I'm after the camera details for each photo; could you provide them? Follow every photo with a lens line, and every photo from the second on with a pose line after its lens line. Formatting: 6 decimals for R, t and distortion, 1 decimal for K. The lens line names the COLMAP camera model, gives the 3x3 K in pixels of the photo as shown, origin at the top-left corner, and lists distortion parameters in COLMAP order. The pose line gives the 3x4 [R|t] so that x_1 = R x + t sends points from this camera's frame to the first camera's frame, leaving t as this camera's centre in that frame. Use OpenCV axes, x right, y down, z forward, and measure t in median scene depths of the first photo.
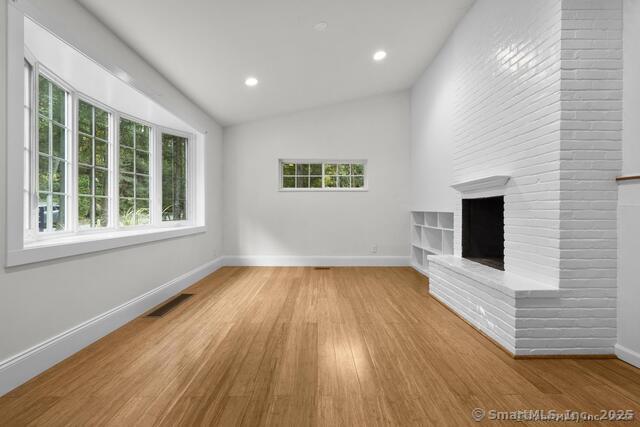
lens RADIAL K [[286.5, 0, 319.4], [0, 286.5, 212.5], [0, 0, 1]] dist [-0.003643, -0.001140]
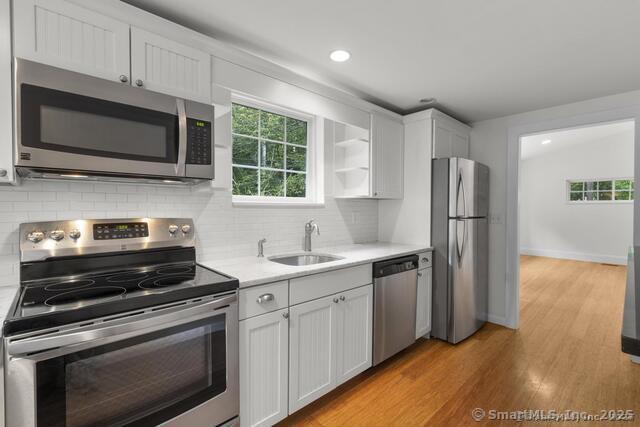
lens RADIAL K [[286.5, 0, 319.0], [0, 286.5, 212.1], [0, 0, 1]] dist [-0.003643, -0.001140]
pose [[0.667522, 0.013970, -0.744459, 0.084392], [-0.005900, 0.999892, 0.013473, -0.046091], [0.744567, -0.004601, 0.667532, -0.777130]]
